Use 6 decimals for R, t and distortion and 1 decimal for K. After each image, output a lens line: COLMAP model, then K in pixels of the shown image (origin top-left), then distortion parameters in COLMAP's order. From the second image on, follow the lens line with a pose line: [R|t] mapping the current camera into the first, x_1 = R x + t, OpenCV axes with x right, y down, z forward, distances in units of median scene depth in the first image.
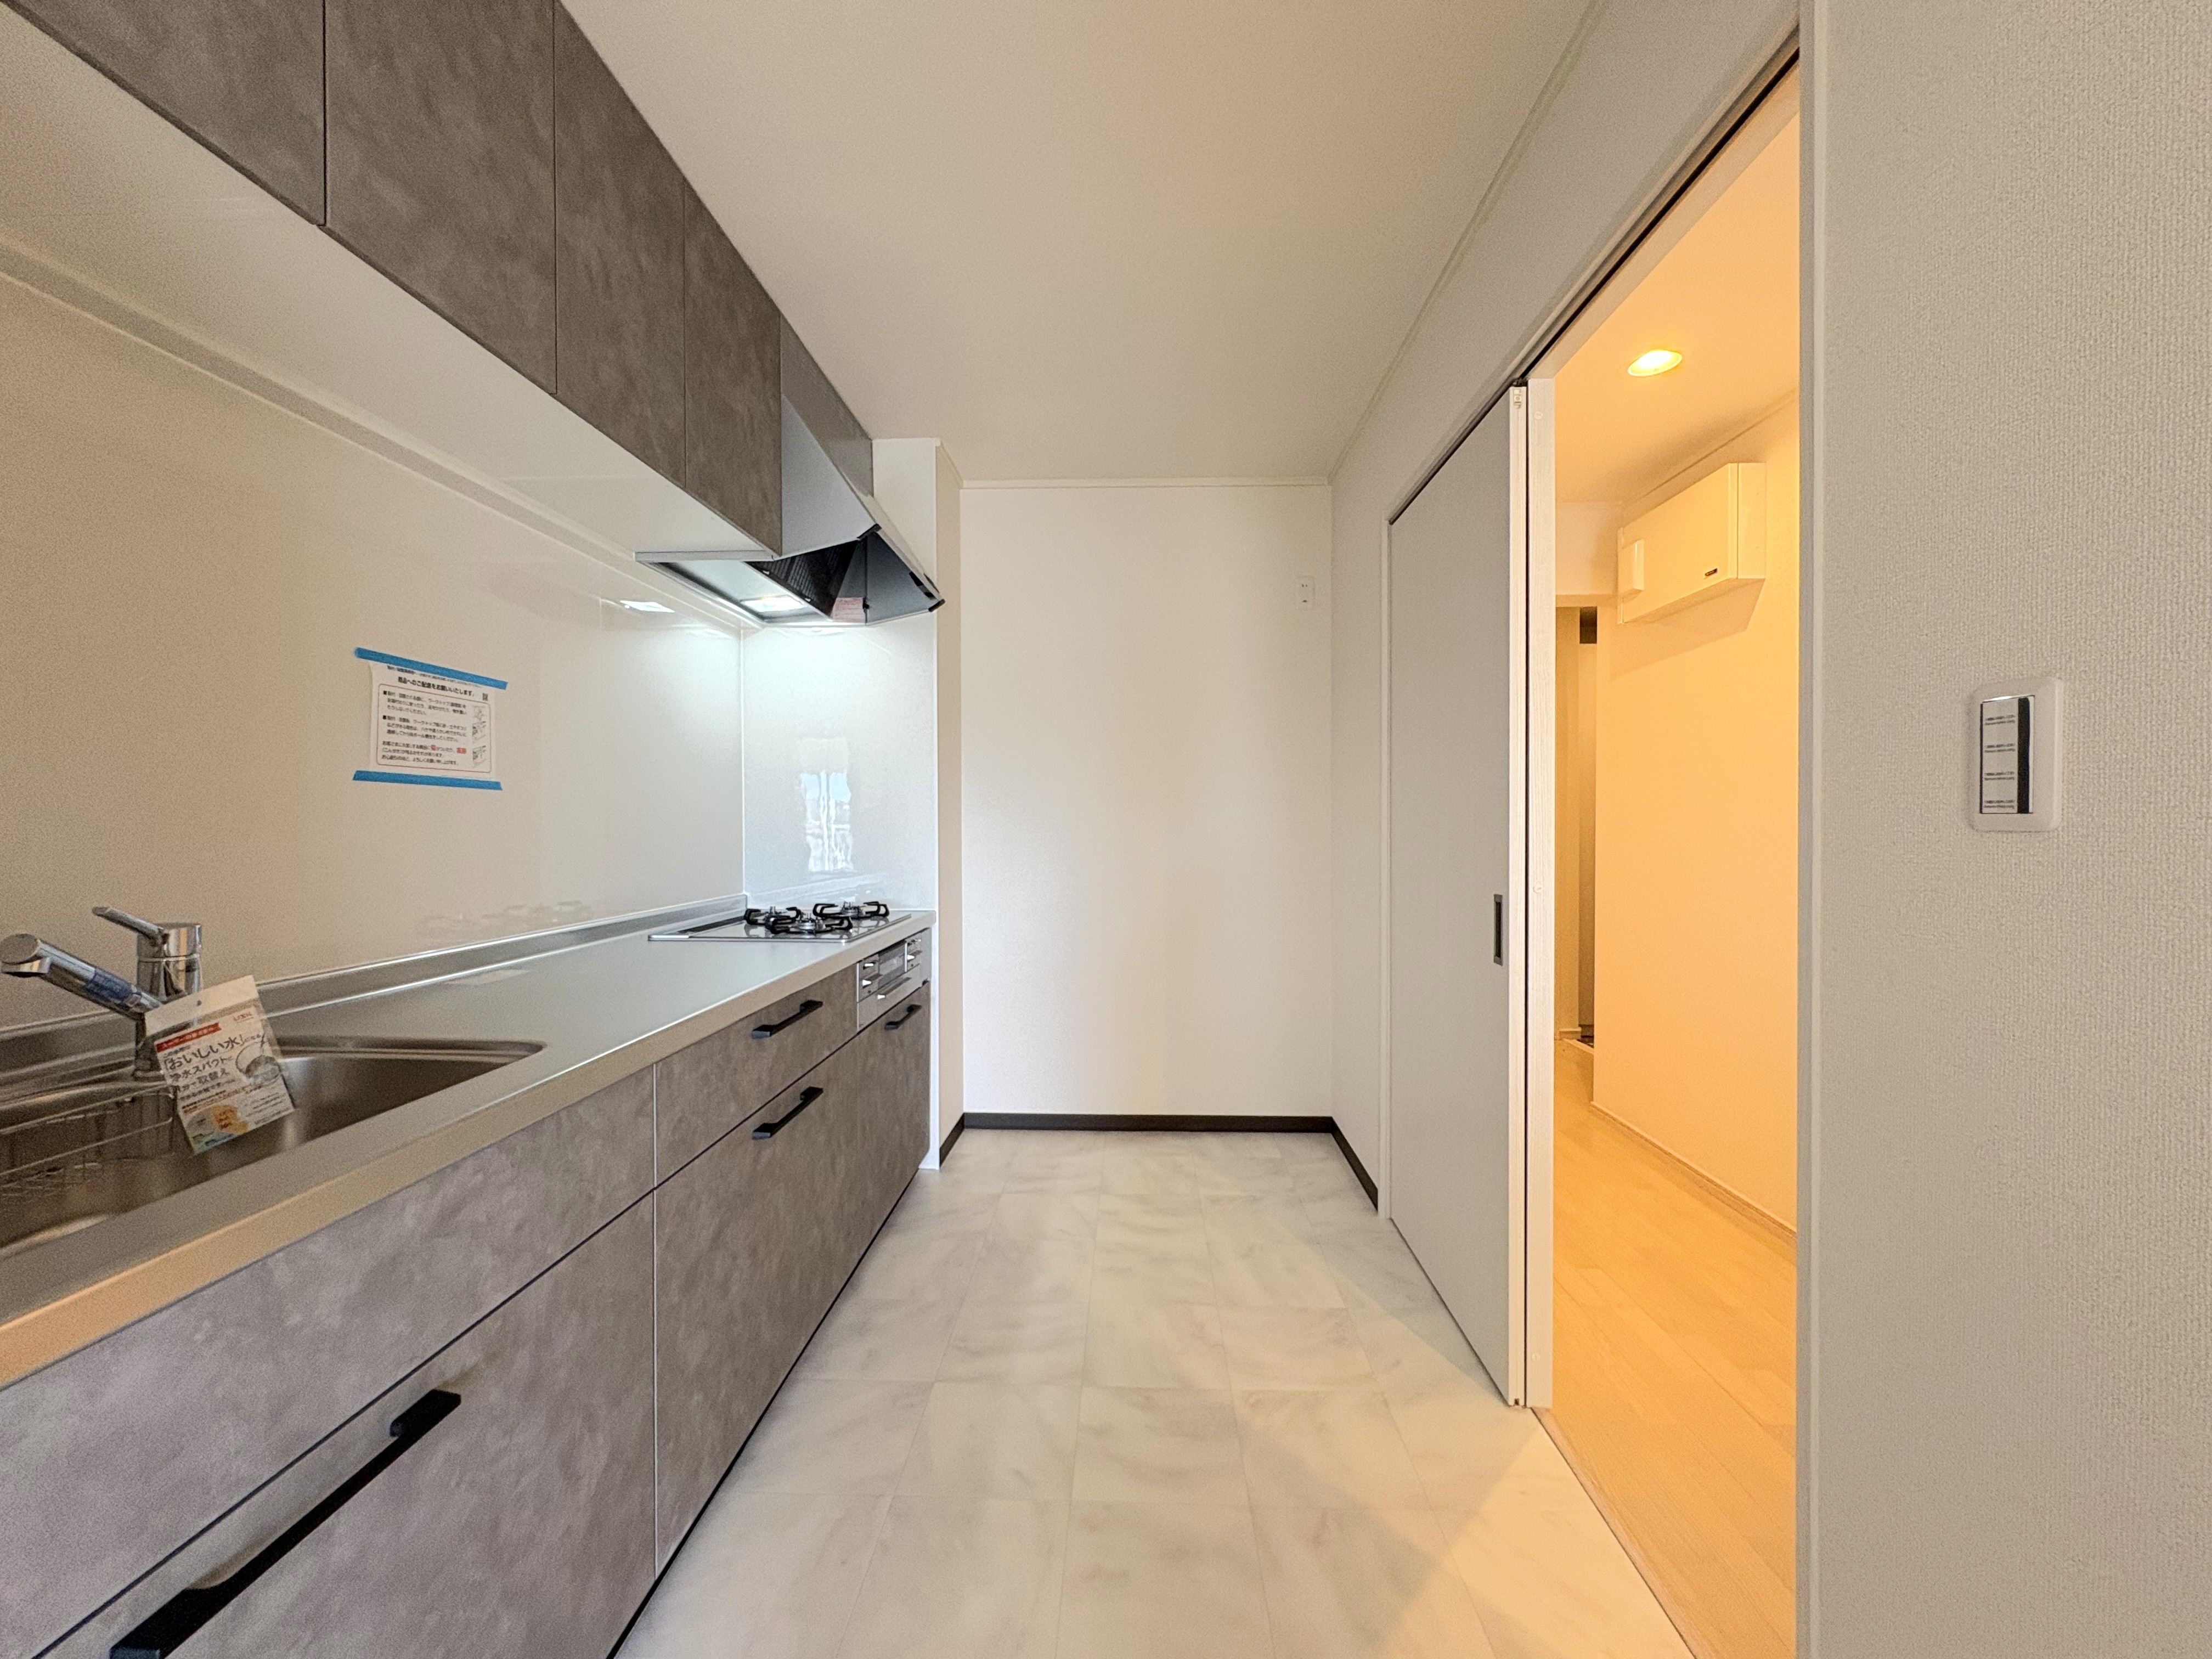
lens RADIAL K [[889.9, 0, 1101.3], [0, 889.9, 827.0], [0, 0, 1]] dist [-0.000642, -0.000263]
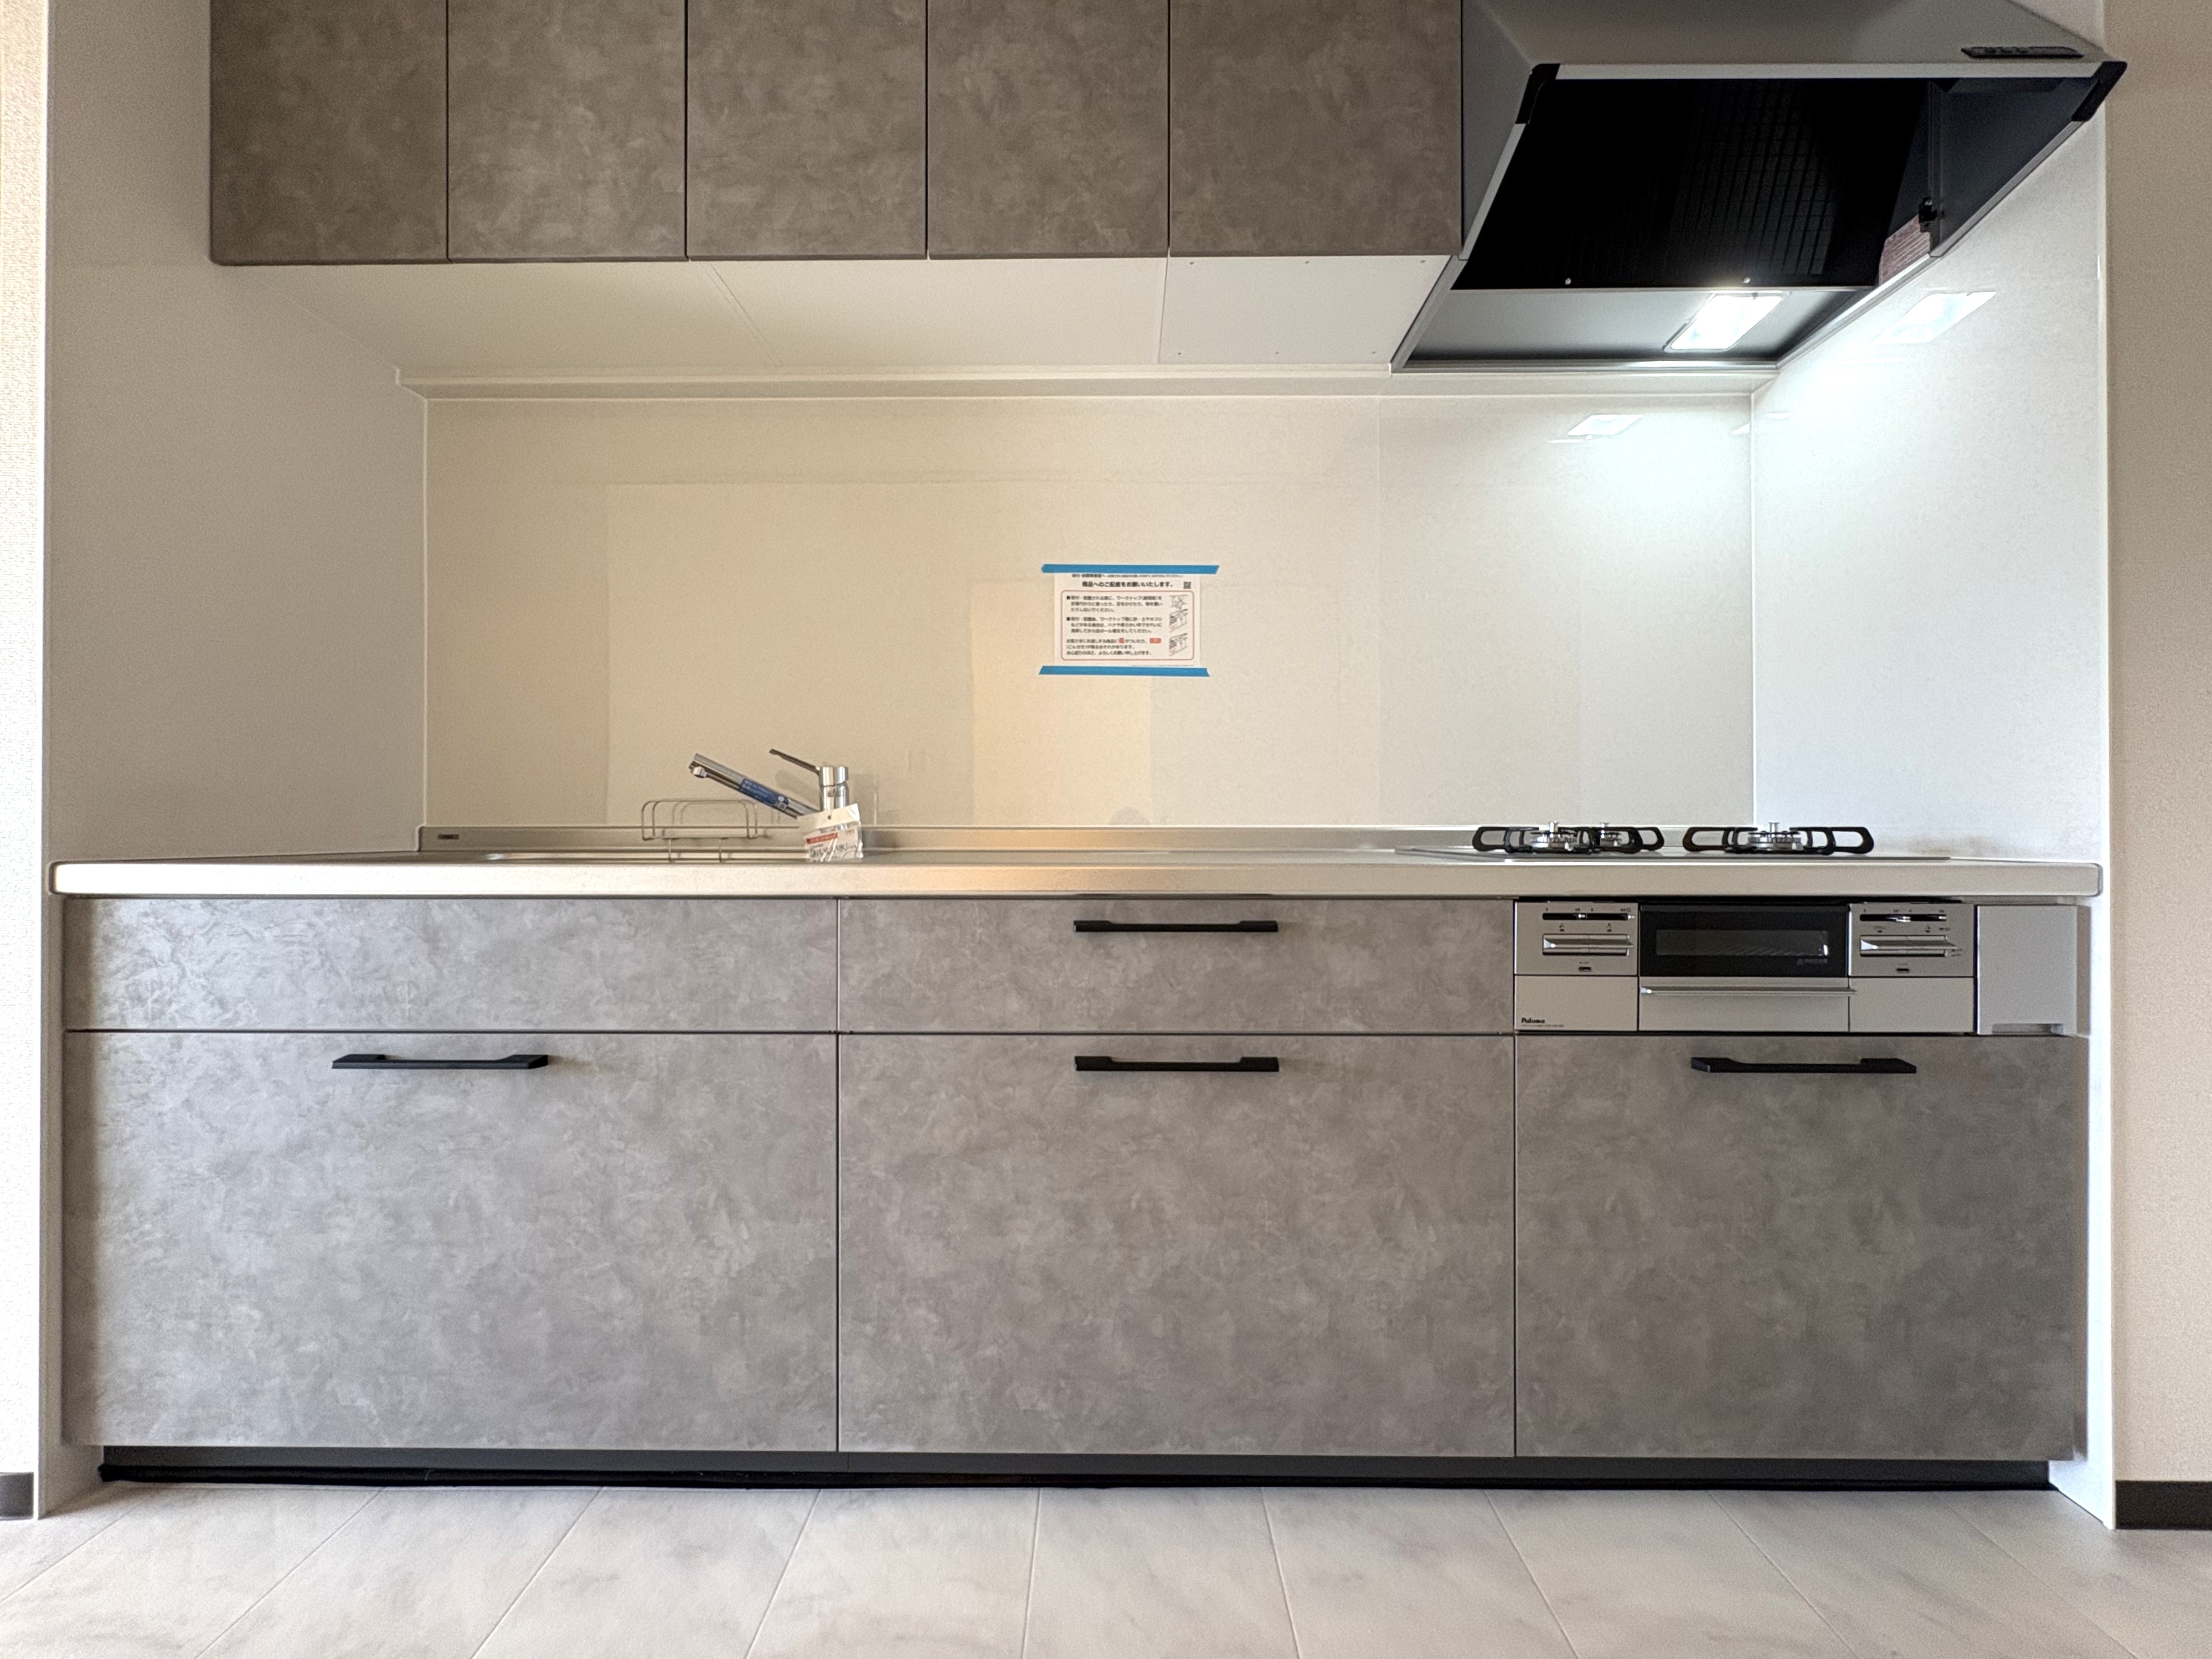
lens RADIAL K [[890.0, 0, 1101.5], [0, 890.0, 829.5], [0, 0, 1]] dist [-0.000642, -0.000263]
pose [[0.027268, -0.001353, -0.999627, 0.355737], [-0.009213, 0.999956, -0.001604, 0.151484], [0.999586, 0.009254, 0.027254, 0.993427]]
